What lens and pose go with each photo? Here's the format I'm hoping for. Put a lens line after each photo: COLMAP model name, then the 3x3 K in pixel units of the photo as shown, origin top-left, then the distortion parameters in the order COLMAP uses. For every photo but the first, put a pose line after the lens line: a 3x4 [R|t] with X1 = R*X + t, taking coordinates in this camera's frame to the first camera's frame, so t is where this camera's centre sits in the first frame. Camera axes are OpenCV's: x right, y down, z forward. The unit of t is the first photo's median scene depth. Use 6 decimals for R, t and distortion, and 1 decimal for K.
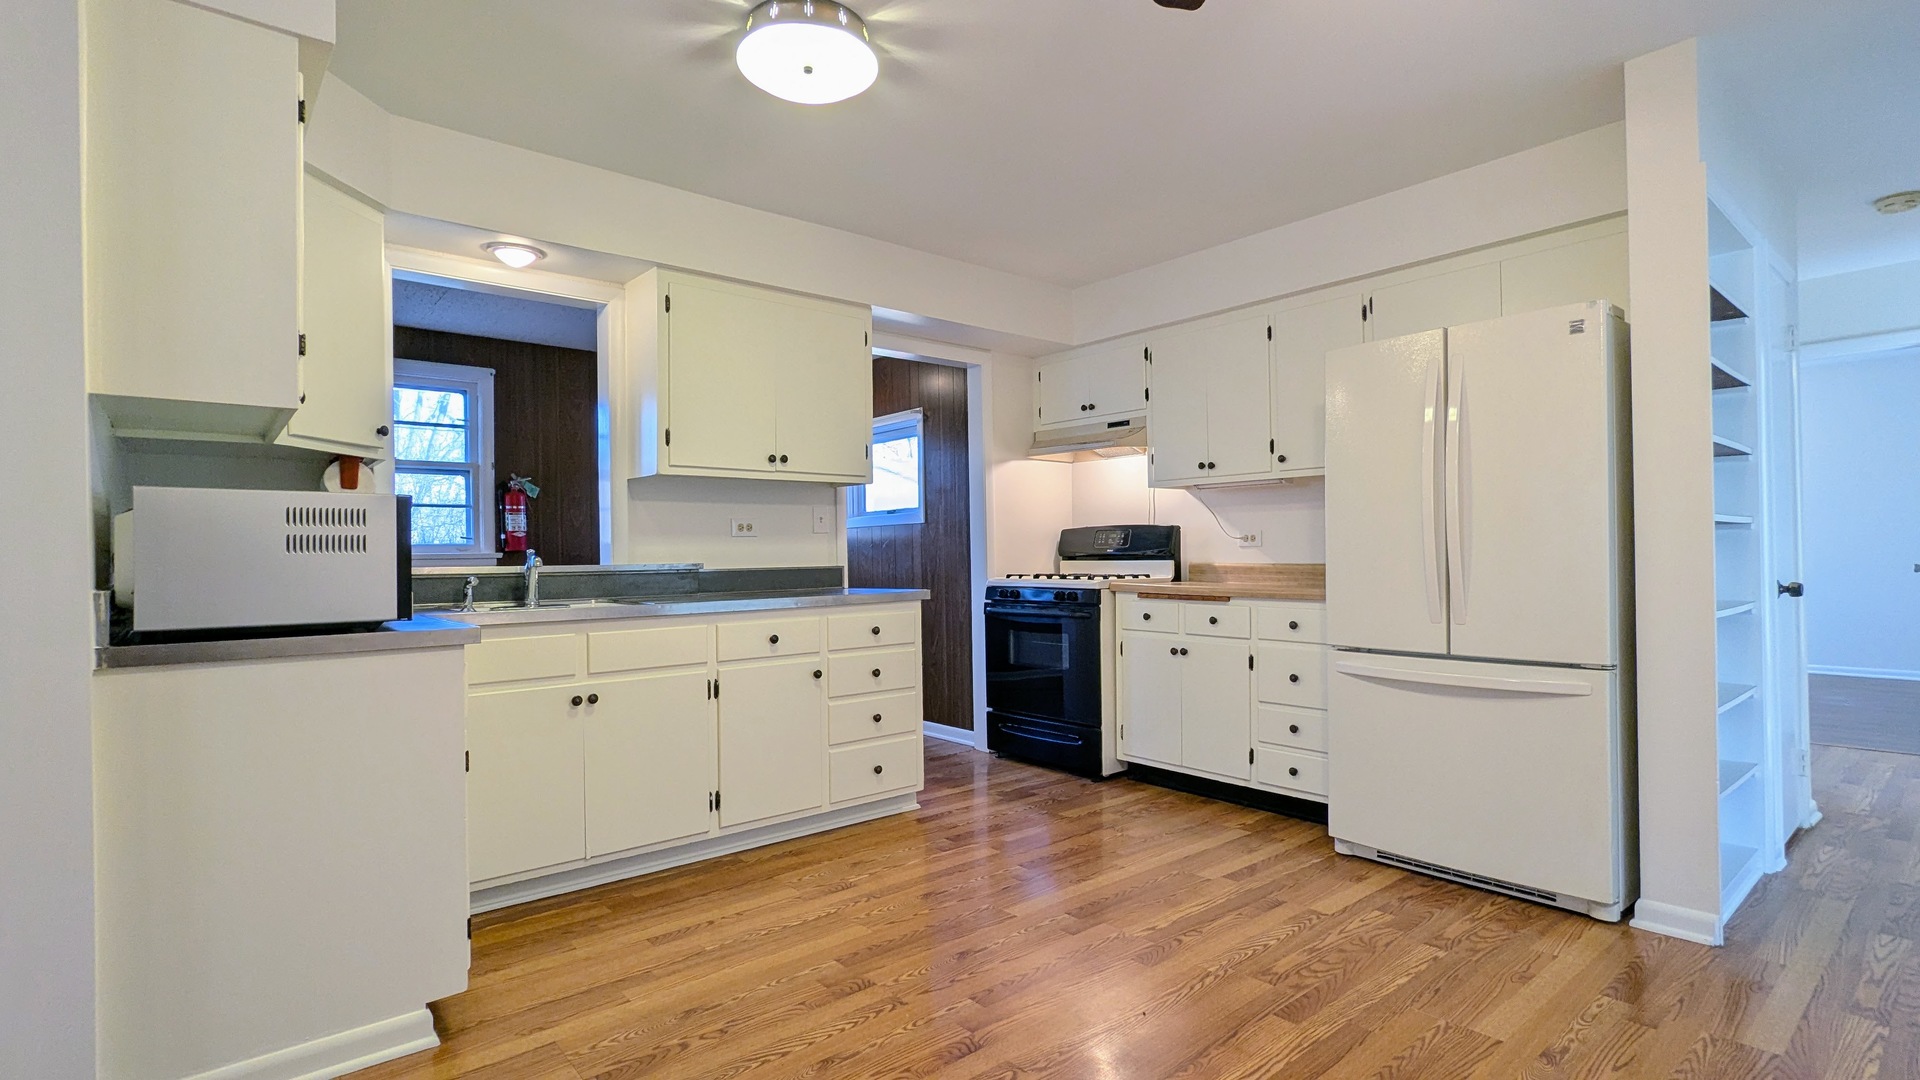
lens RADIAL K [[892.6, 0, 960.0], [0, 892.6, 546.1], [0, 0, 1]] dist [-0.001644, -0.000595]
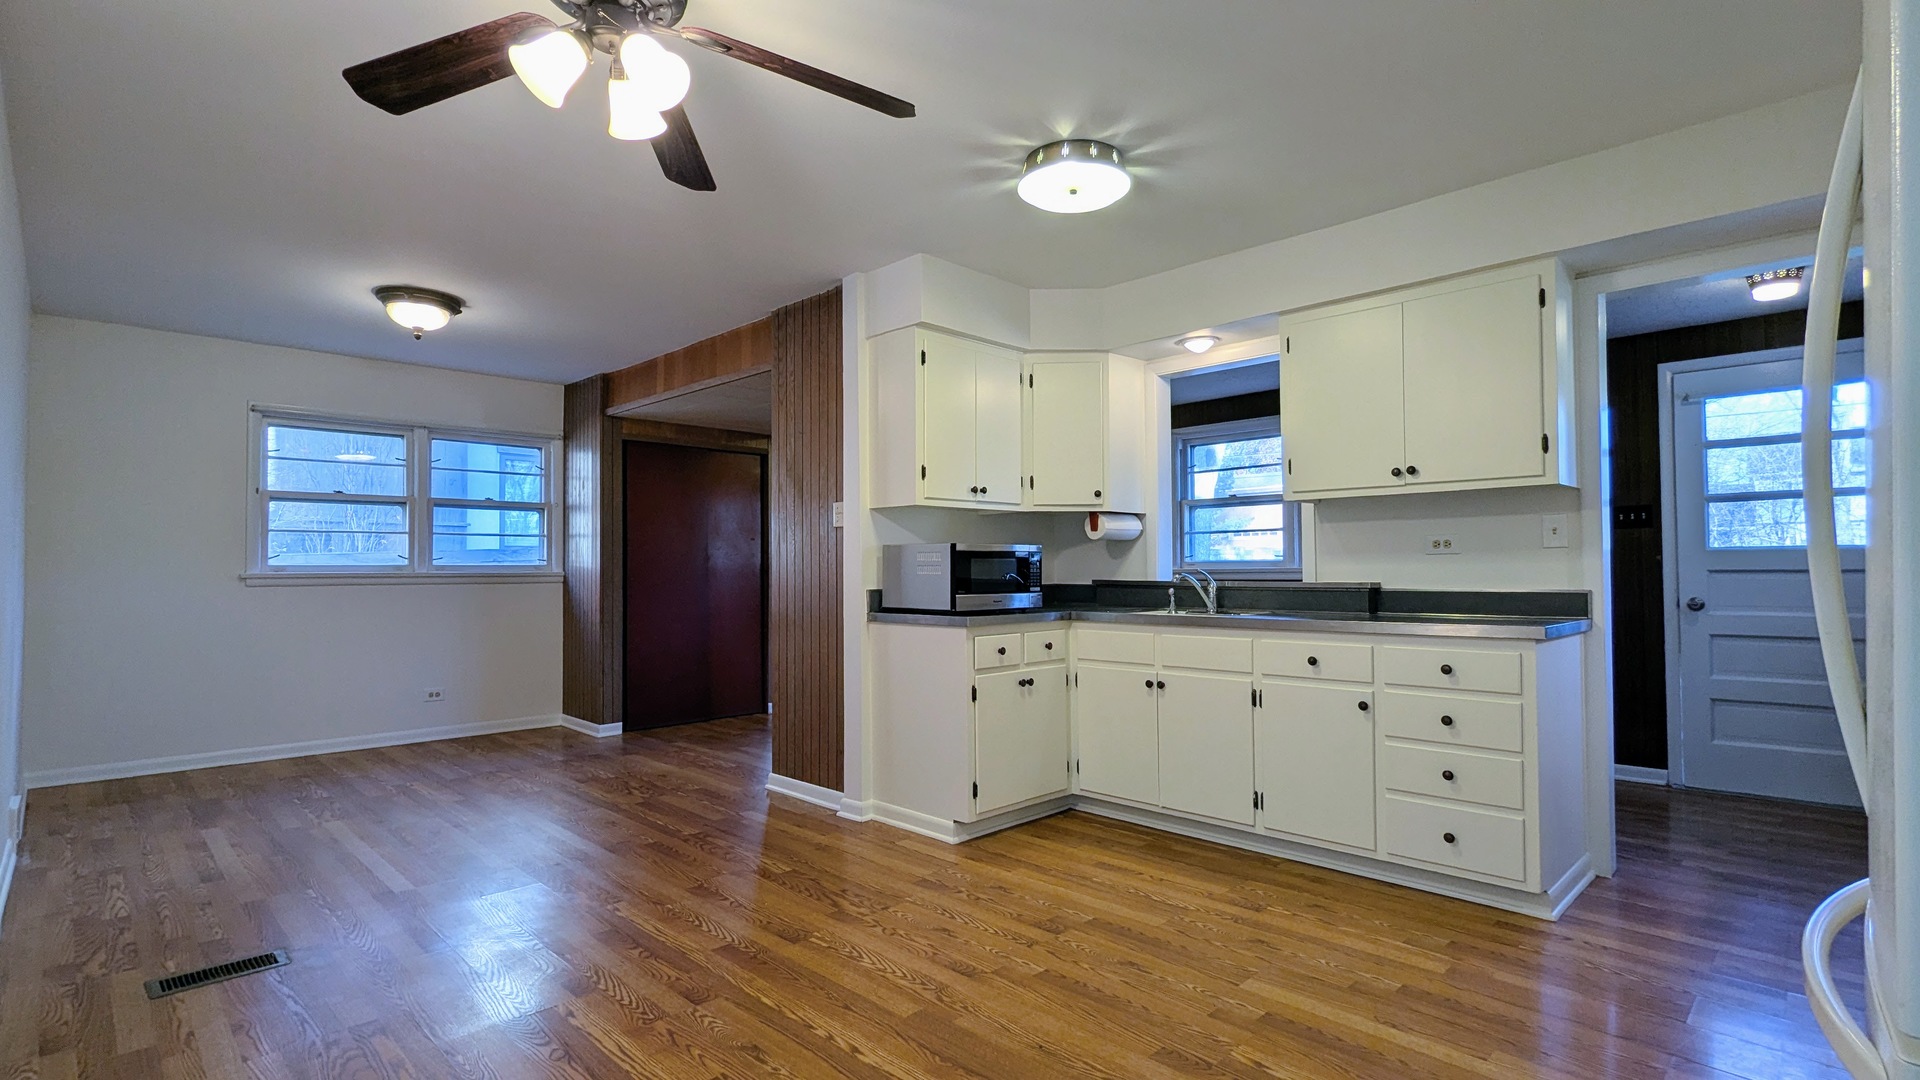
lens RADIAL K [[892.6, 0, 960.4], [0, 892.6, 549.0], [0, 0, 1]] dist [-0.001644, -0.000595]
pose [[0.094794, -0.009920, -0.995447, 0.826466], [0.014375, 0.999860, -0.008595, -0.020051], [0.995393, -0.013495, 0.094923, 0.564647]]
